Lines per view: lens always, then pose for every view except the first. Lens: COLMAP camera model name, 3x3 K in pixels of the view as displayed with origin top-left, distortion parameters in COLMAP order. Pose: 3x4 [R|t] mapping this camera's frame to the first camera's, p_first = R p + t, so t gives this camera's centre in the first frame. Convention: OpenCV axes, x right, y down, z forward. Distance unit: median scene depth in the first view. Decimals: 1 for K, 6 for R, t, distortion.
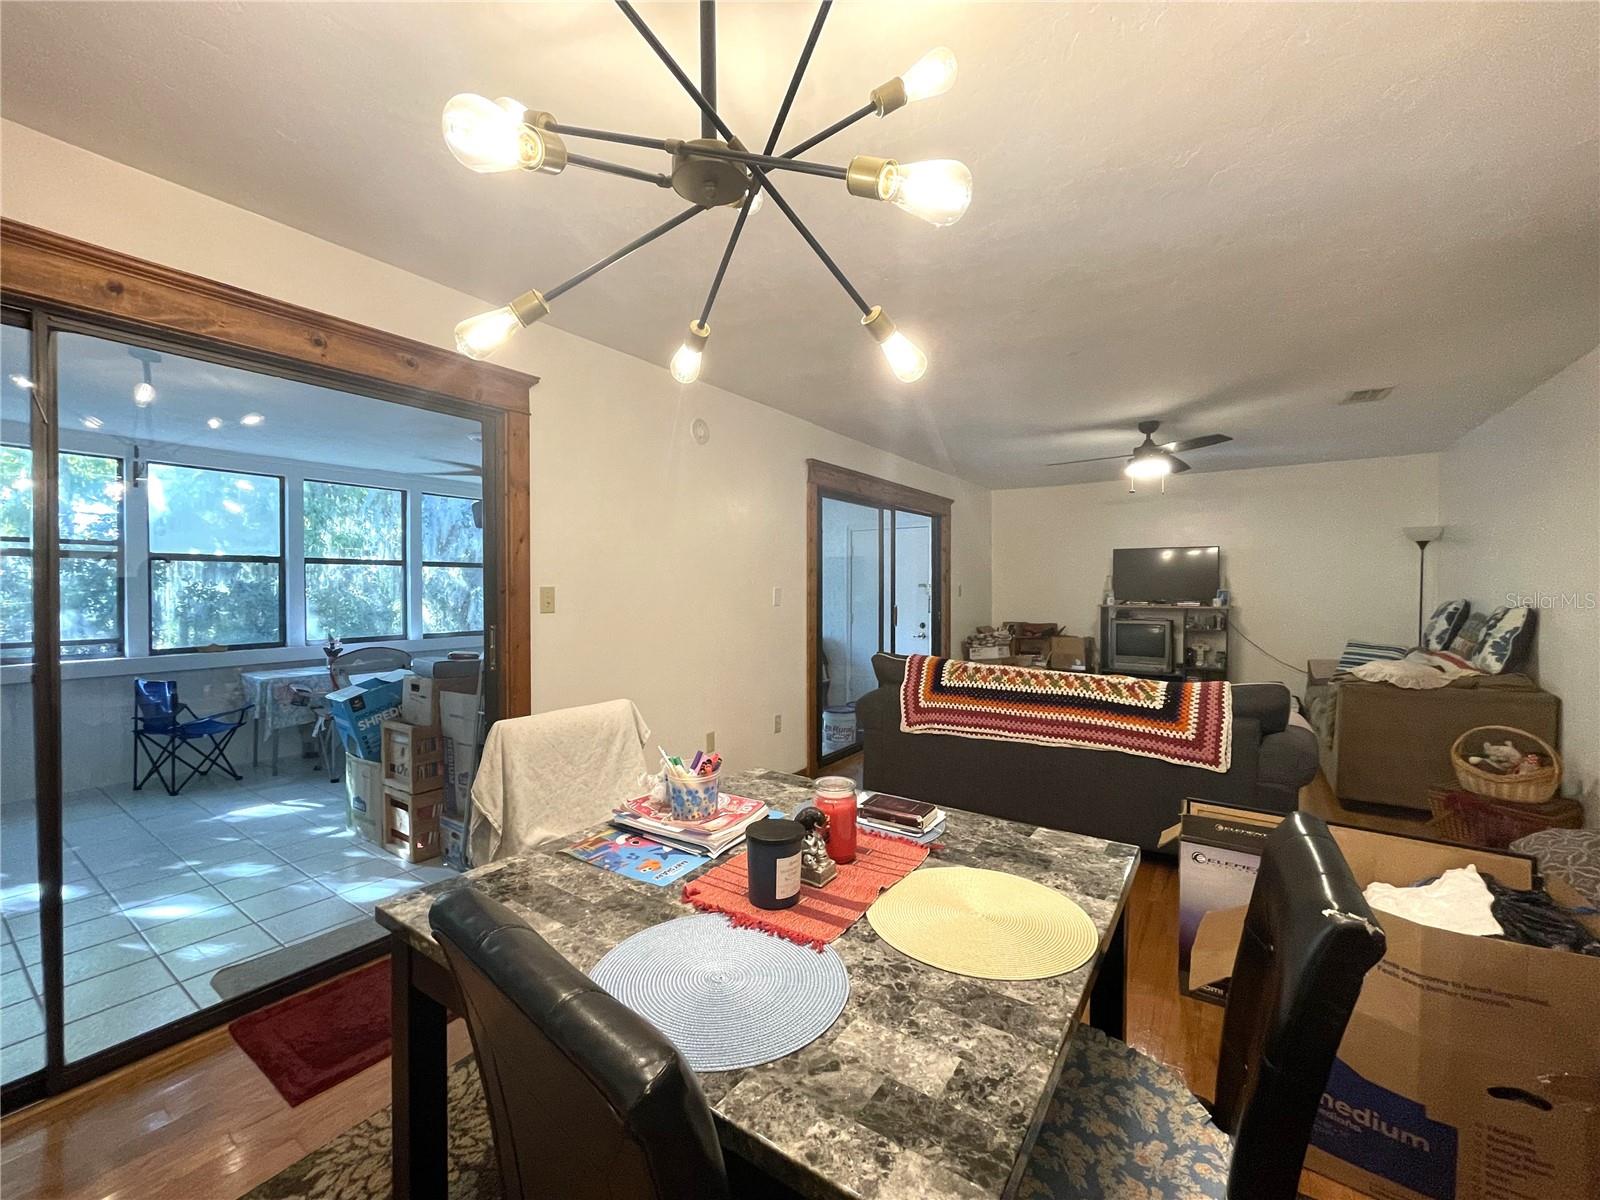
lens RADIAL K [[646.2, 0, 800.0], [0, 646.2, 600.0], [0, 0, 1]] dist [-0.001465, -0.000217]
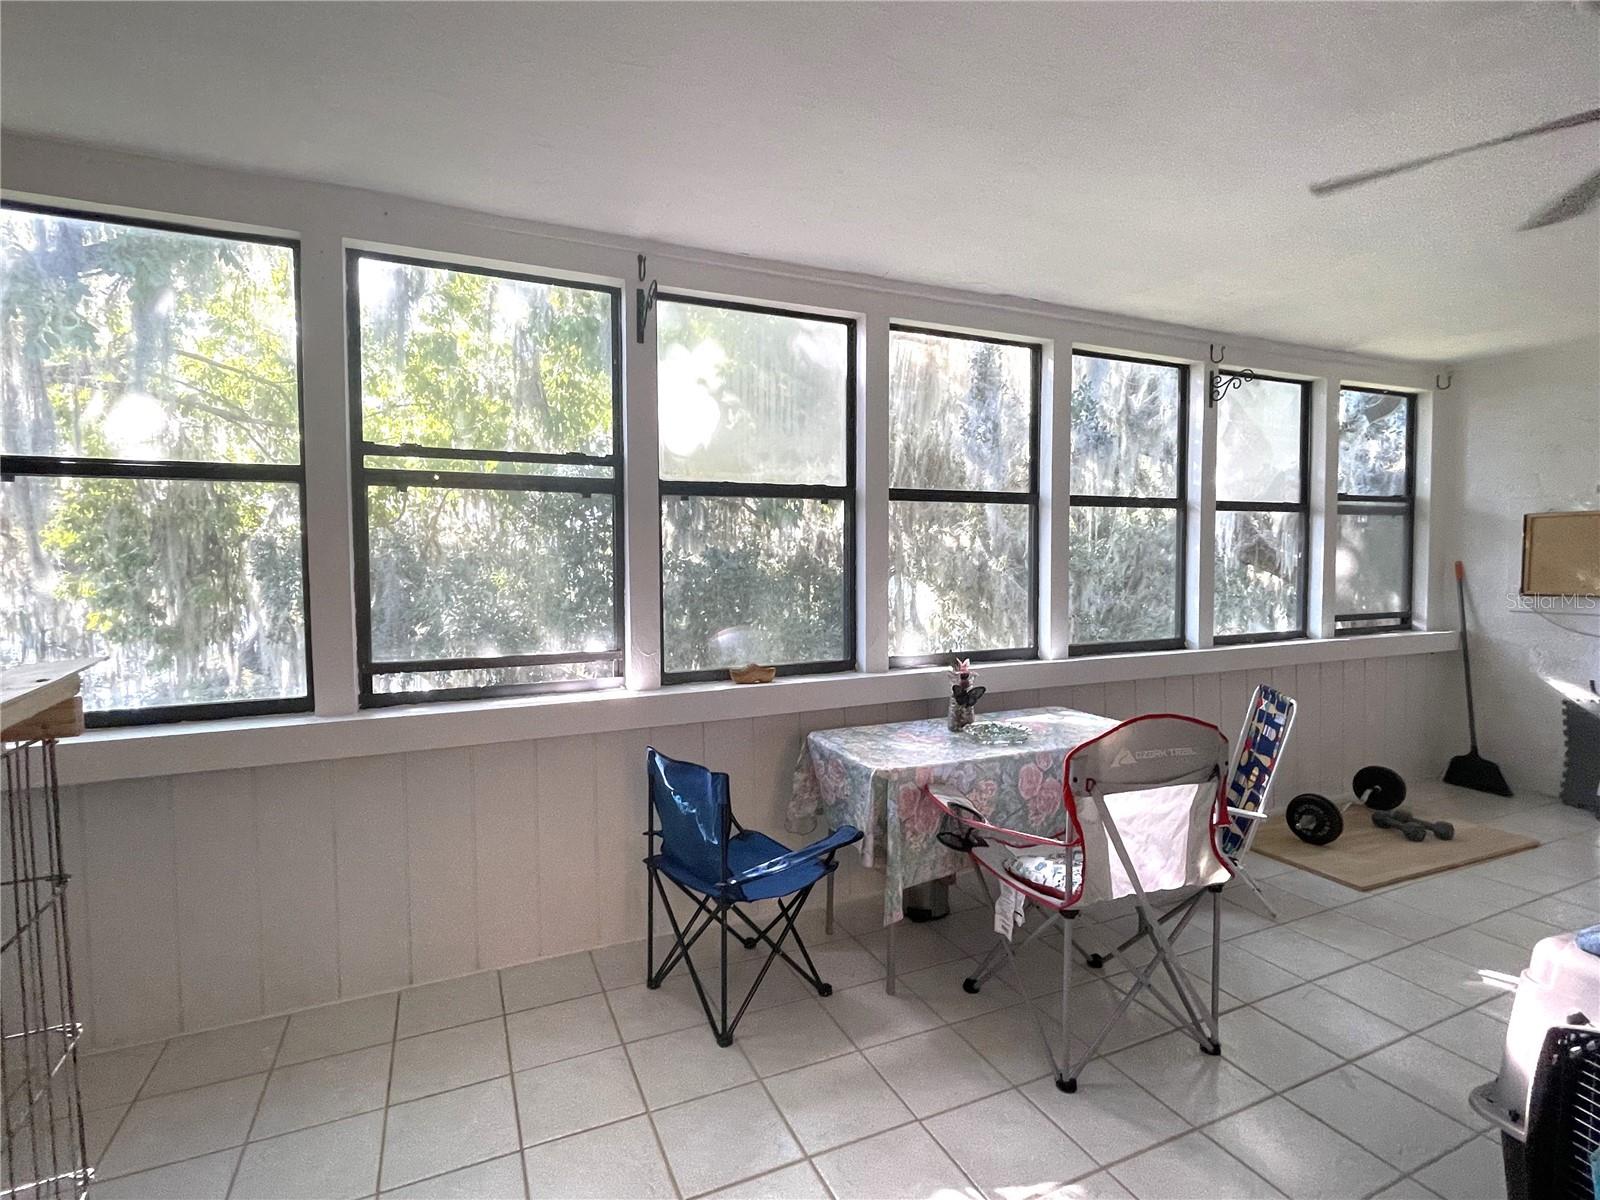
lens RADIAL K [[787.3, 0, 800.0], [0, 787.3, 600.0], [0, 0, 1]] dist [-0.001033, -0.000320]
pose [[0.854224, 0.020551, -0.519499, -0.290107], [-0.001383, 0.999305, 0.037258, -0.001672], [0.519903, -0.031108, 0.853659, 0.259482]]
